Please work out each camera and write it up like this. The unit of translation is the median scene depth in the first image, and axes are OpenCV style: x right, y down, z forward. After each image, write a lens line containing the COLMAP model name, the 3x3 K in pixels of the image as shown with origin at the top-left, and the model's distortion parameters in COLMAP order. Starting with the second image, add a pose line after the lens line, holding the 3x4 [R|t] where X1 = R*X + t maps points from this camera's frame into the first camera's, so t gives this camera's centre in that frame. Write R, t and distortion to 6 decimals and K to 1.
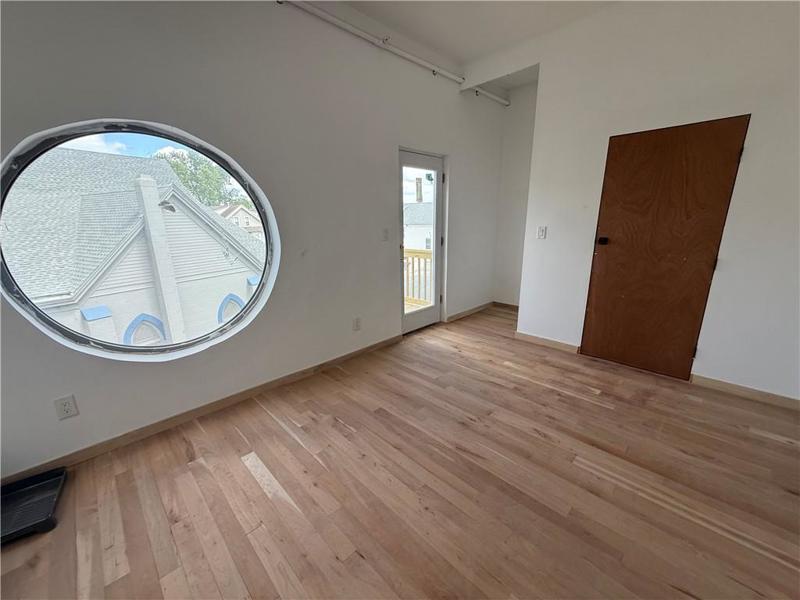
lens RADIAL K [[320.4, 0, 400.0], [0, 320.4, 300.0], [0, 0, 1]] dist [-0.002109, -0.000004]
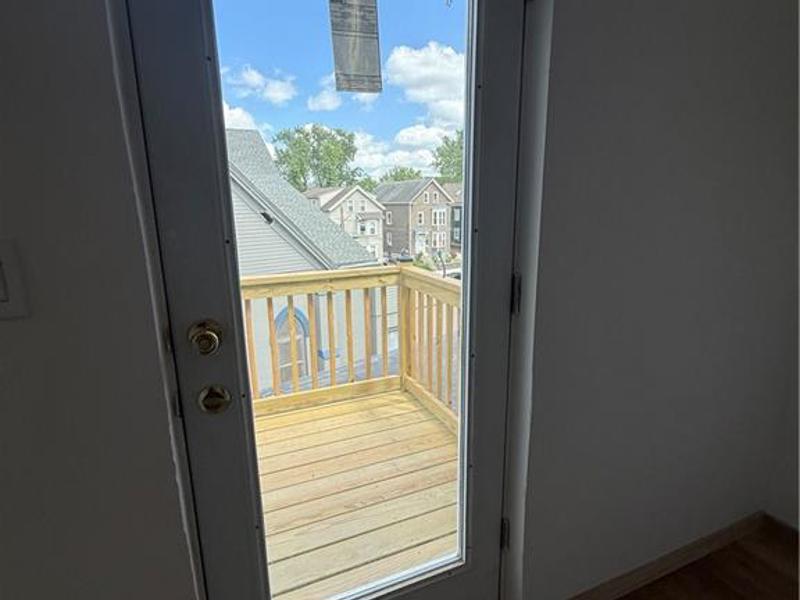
lens RADIAL K [[427.7, 0, 400.0], [0, 427.7, 300.0], [0, 0, 1]] dist [-0.001867, -0.000049]
pose [[0.928839, 0.079049, -0.361951, 0.238761], [-0.087892, 0.996098, -0.008002, -0.246168], [0.359906, 0.039245, 0.932163, 1.026203]]
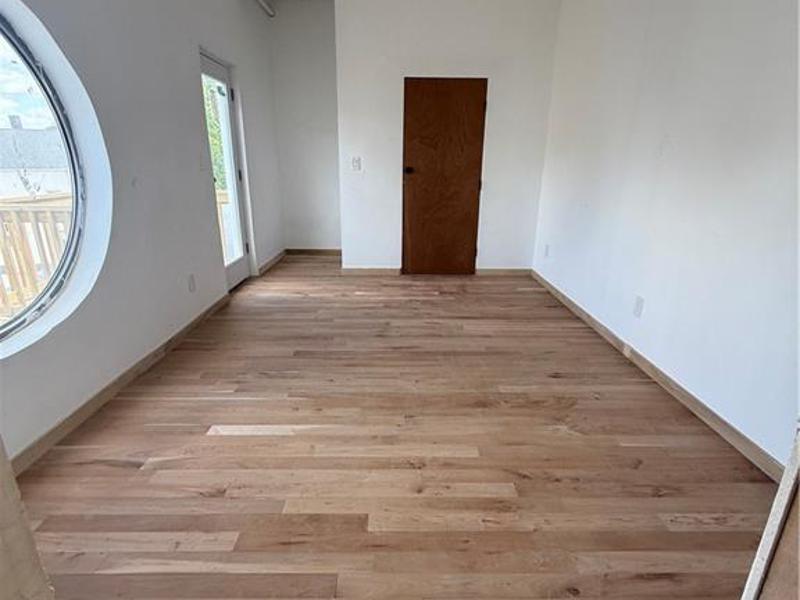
lens RADIAL K [[427.7, 0, 400.0], [0, 427.7, 300.0], [0, 0, 1]] dist [-0.001867, -0.000049]
pose [[0.691167, -0.199603, 0.694584, -0.581294], [0.156893, 0.979623, 0.125394, 0.077823], [-0.705459, 0.022307, 0.708399, -0.060861]]
